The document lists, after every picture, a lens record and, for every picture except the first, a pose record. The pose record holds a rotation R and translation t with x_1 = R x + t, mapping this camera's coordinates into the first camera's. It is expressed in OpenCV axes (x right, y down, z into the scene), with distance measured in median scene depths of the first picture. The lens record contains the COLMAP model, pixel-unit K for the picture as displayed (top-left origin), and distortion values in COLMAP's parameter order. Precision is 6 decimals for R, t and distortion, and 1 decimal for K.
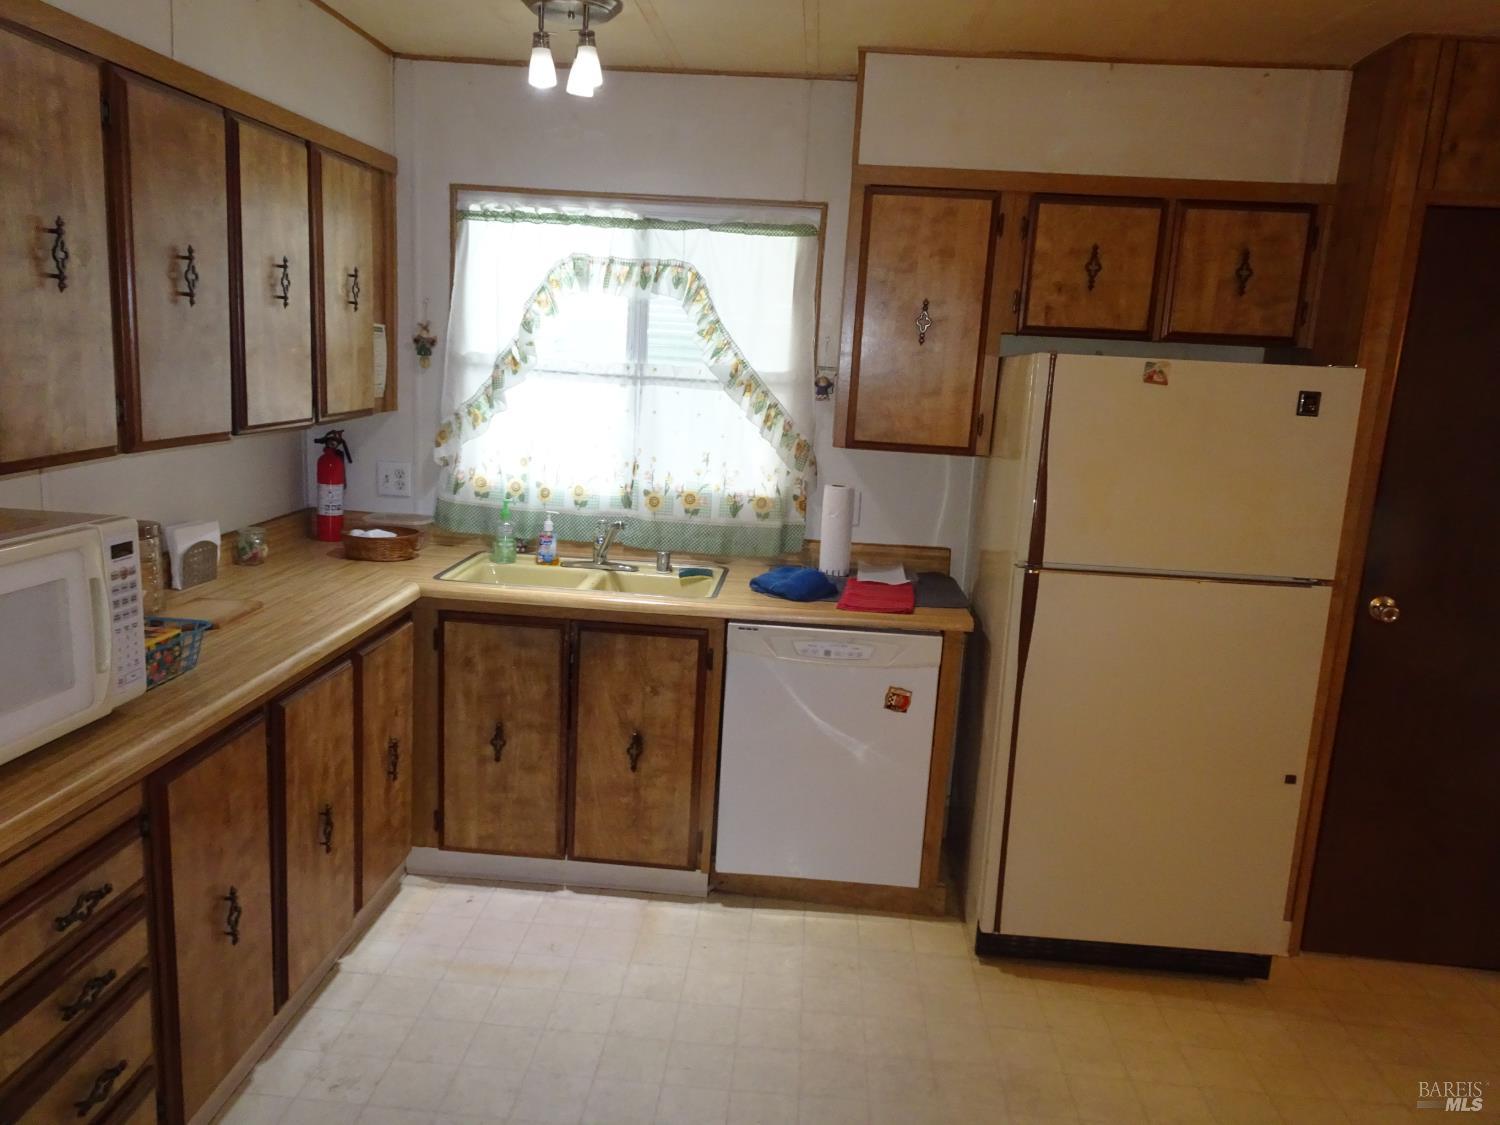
lens RADIAL K [[1067.3, 0, 750.0], [0, 1067.3, 562.5], [0, 0, 1]] dist [0.009282, -0.000236]
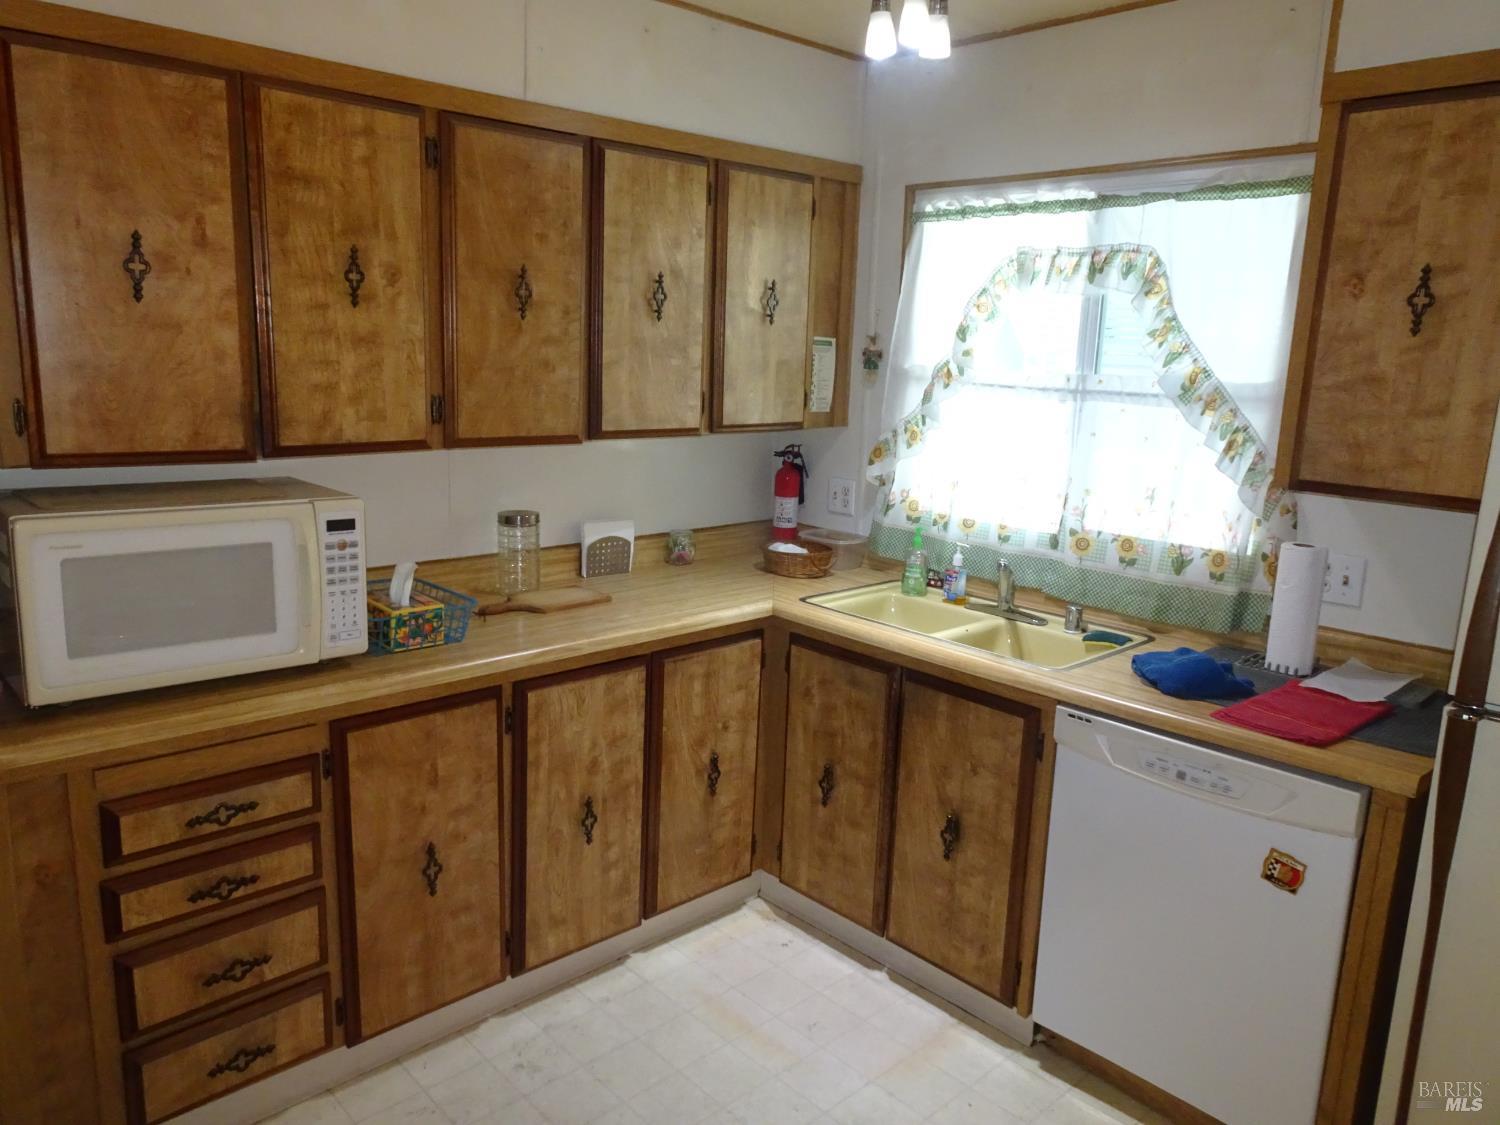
lens RADIAL K [[1067.3, 0, 750.0], [0, 1067.3, 562.5], [0, 0, 1]] dist [0.009282, -0.000236]
pose [[0.729483, 0.107391, -0.675516, 0.304792], [-0.127961, 0.991588, 0.019455, -0.029499], [0.671923, 0.072247, 0.737089, 0.257583]]
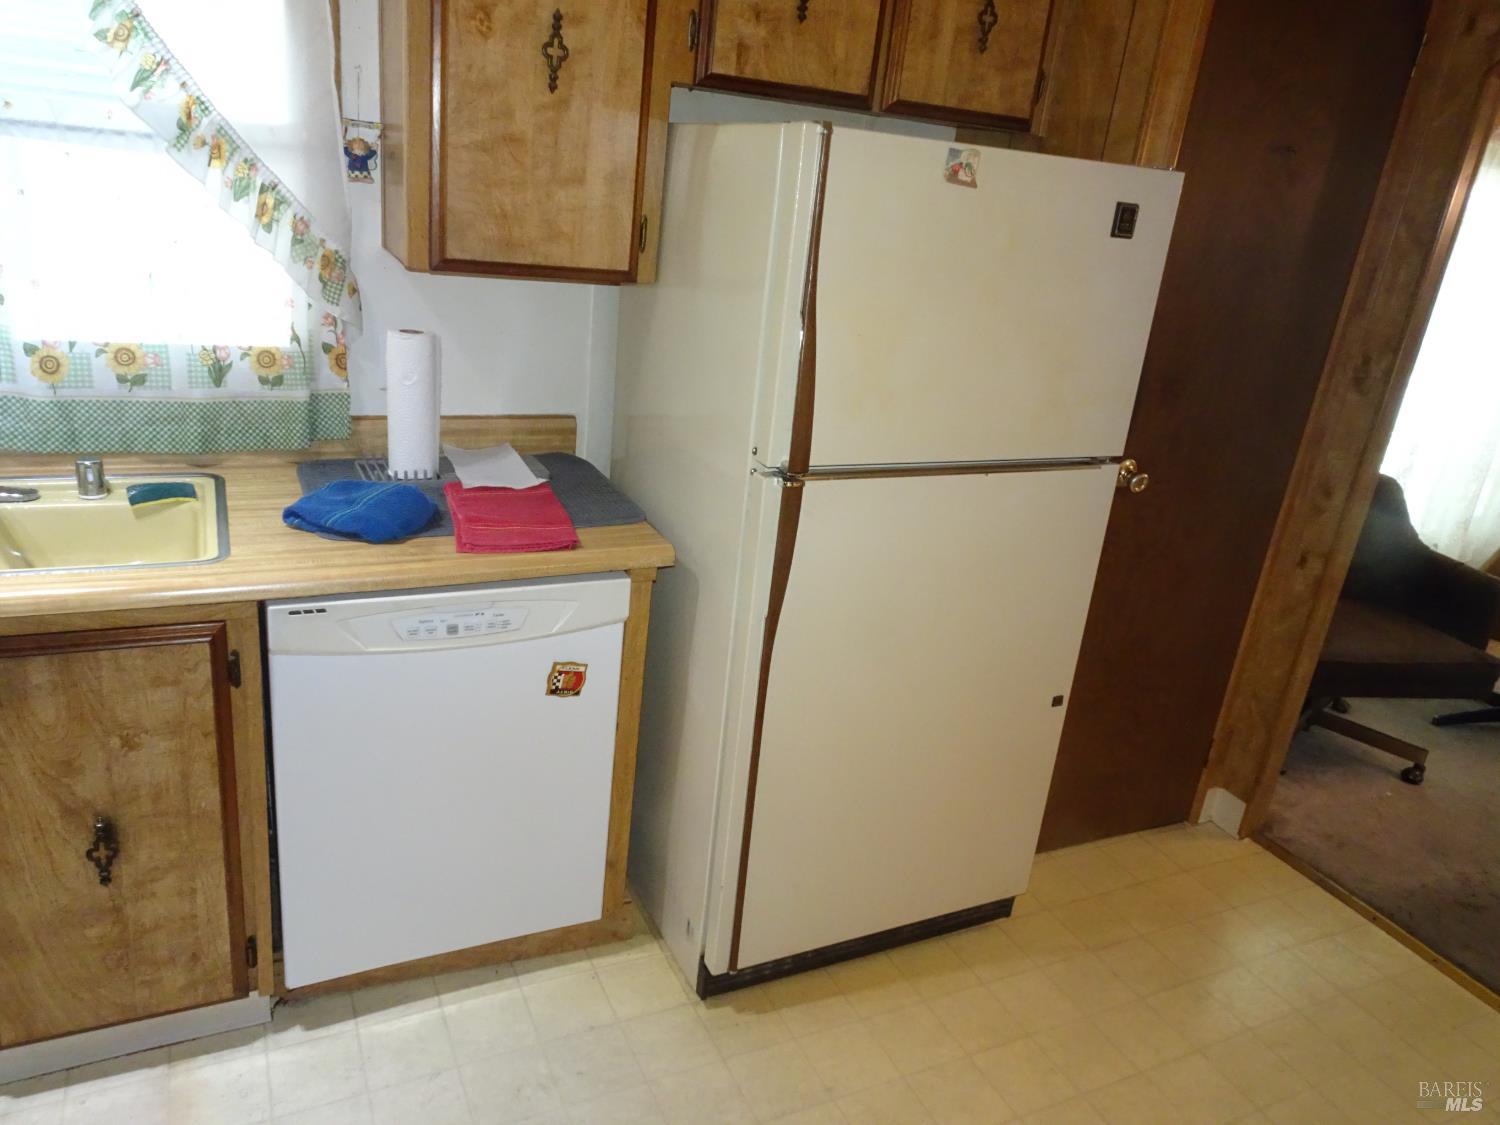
lens RADIAL K [[1070.5, 0, 751.3], [0, 1070.5, 564.5], [0, 0, 1]] dist [0.010864, -0.003702]
pose [[0.868895, -0.135584, 0.476066, -0.059564], [0.034539, 0.976018, 0.214931, -0.069862], [-0.493790, -0.170310, 0.852740, 0.378455]]
